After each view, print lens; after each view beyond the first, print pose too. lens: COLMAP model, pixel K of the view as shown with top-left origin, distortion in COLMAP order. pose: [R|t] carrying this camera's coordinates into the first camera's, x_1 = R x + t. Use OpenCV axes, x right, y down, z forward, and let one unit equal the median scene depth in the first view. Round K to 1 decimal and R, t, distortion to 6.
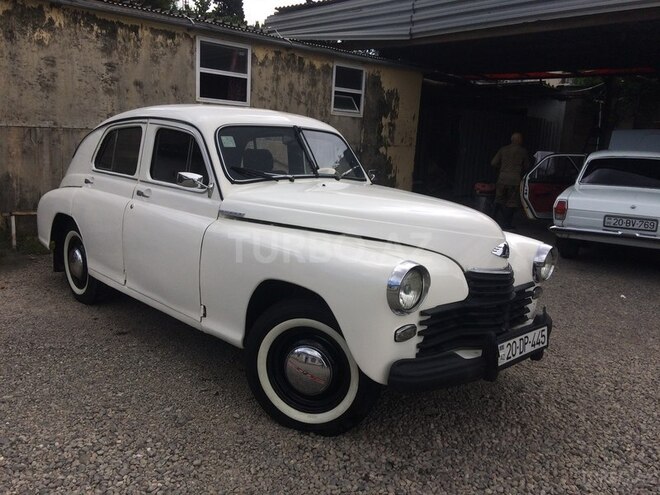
lens RADIAL K [[565.2, 0, 330.0], [0, 565.2, 247.5], [0, 0, 1]] dist [0.100720, -0.156722]
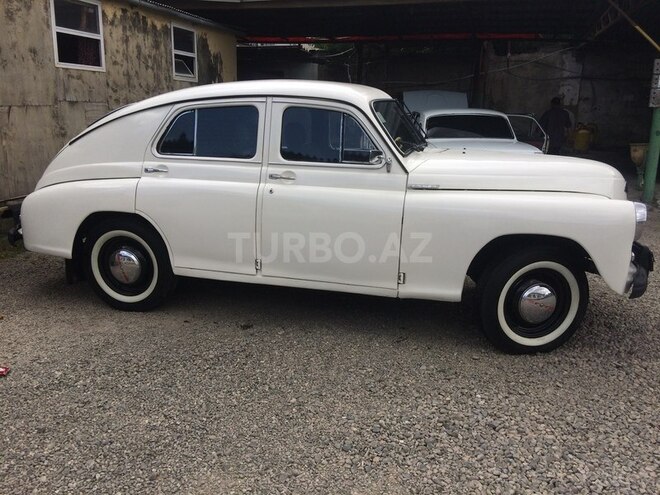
lens RADIAL K [[565.2, 0, 330.0], [0, 565.2, 247.5], [0, 0, 1]] dist [0.100720, -0.156722]
pose [[0.846679, -0.161022, 0.507156, -0.344266], [0.126036, 0.986679, 0.102858, -0.028839], [-0.516963, -0.023168, 0.855694, 0.060152]]
